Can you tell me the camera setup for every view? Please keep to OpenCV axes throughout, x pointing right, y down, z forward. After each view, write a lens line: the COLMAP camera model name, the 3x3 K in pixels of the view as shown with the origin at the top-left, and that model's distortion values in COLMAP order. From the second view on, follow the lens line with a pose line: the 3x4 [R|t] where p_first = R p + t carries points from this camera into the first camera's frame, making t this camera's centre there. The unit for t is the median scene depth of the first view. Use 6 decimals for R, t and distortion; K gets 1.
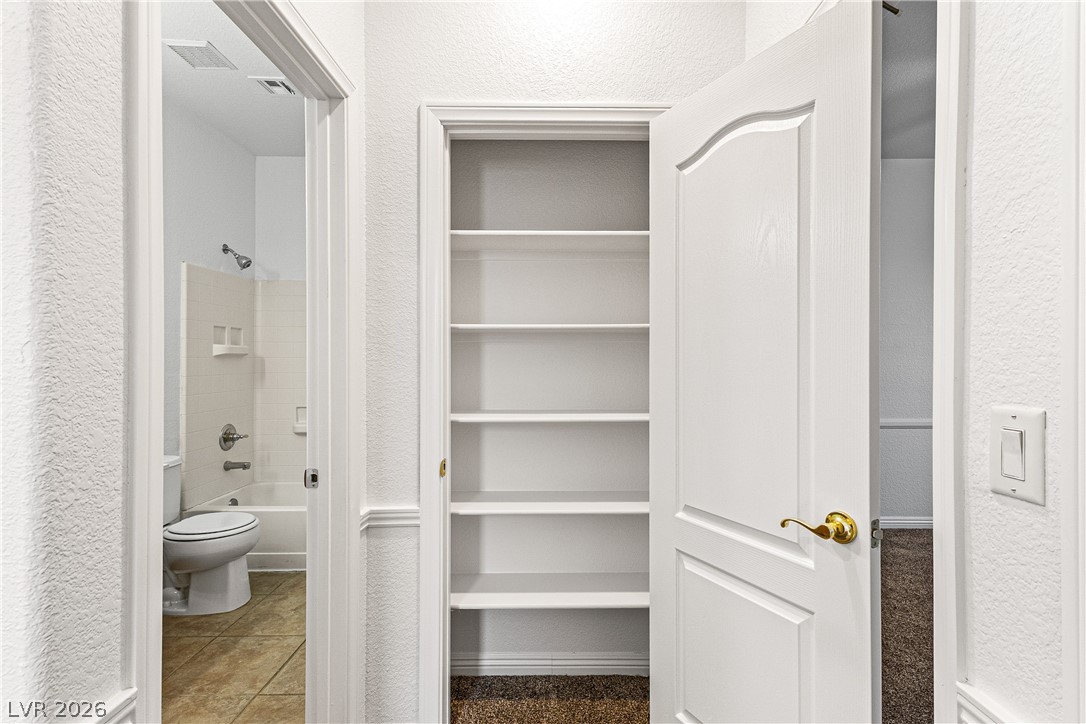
lens RADIAL K [[505.8, 0, 545.1], [0, 505.8, 361.9], [0, 0, 1]] dist [0.019585, 0.000238]
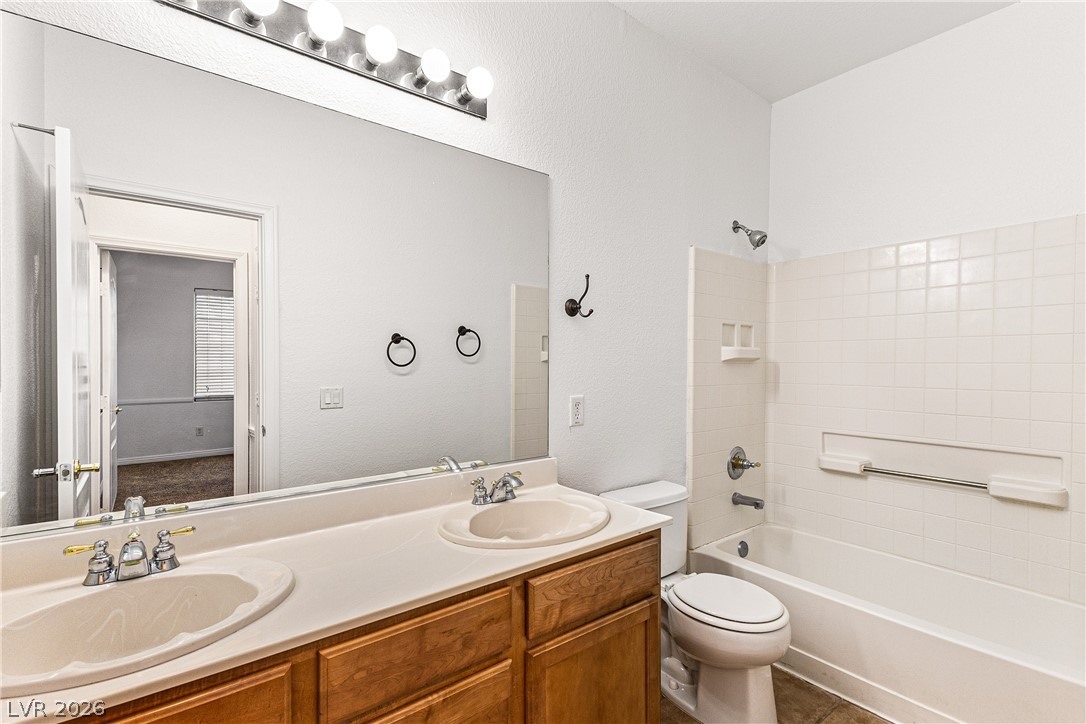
lens RADIAL K [[505.8, 0, 542.7], [0, 505.8, 368.3], [0, 0, 1]] dist [0.019585, 0.000238]
pose [[0.622391, 0.004314, -0.782695, -0.192440], [-0.005284, 0.999985, 0.001310, 0.000331], [0.782689, 0.003320, 0.622405, 0.270781]]
